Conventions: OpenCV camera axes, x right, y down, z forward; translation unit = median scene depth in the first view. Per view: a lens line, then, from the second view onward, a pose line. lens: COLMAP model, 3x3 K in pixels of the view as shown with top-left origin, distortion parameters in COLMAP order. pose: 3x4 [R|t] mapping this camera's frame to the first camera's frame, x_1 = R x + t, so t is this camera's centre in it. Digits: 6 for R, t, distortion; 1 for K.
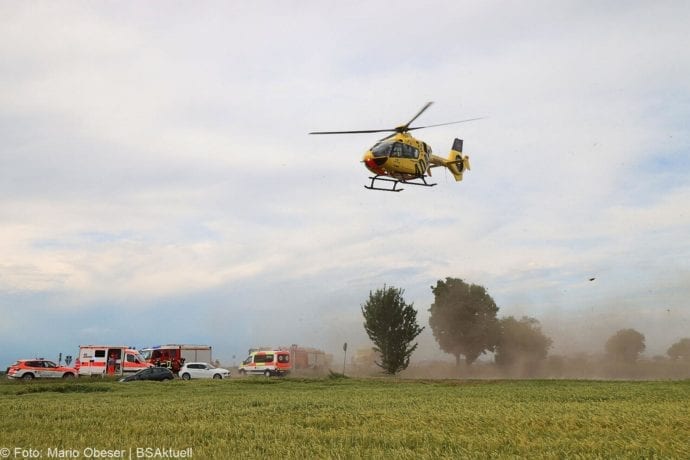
lens RADIAL K [[557.4, 0, 345.0], [0, 557.4, 230.0], [0, 0, 1]] dist [0.000244, 0.004346]
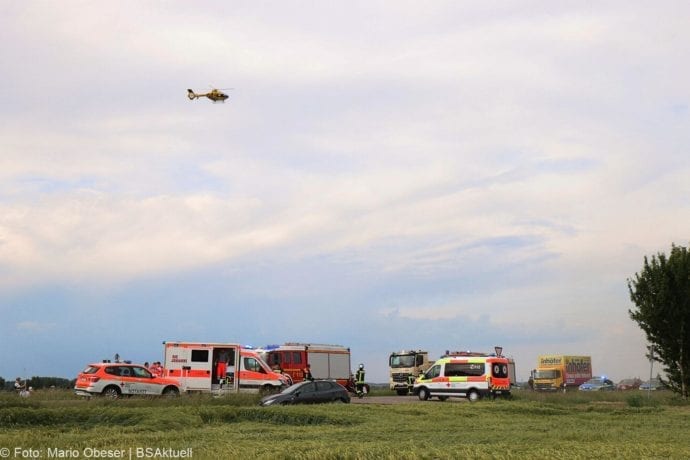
lens RADIAL K [[843.0, 0, 345.0], [0, 843.0, 230.0], [0, 0, 1]] dist [0.006241, 0.019430]
pose [[0.998157, 0.010132, -0.059838, -0.314018], [-0.006563, 0.998204, 0.059540, 0.047231], [0.060334, -0.059037, 0.996431, 0.174159]]
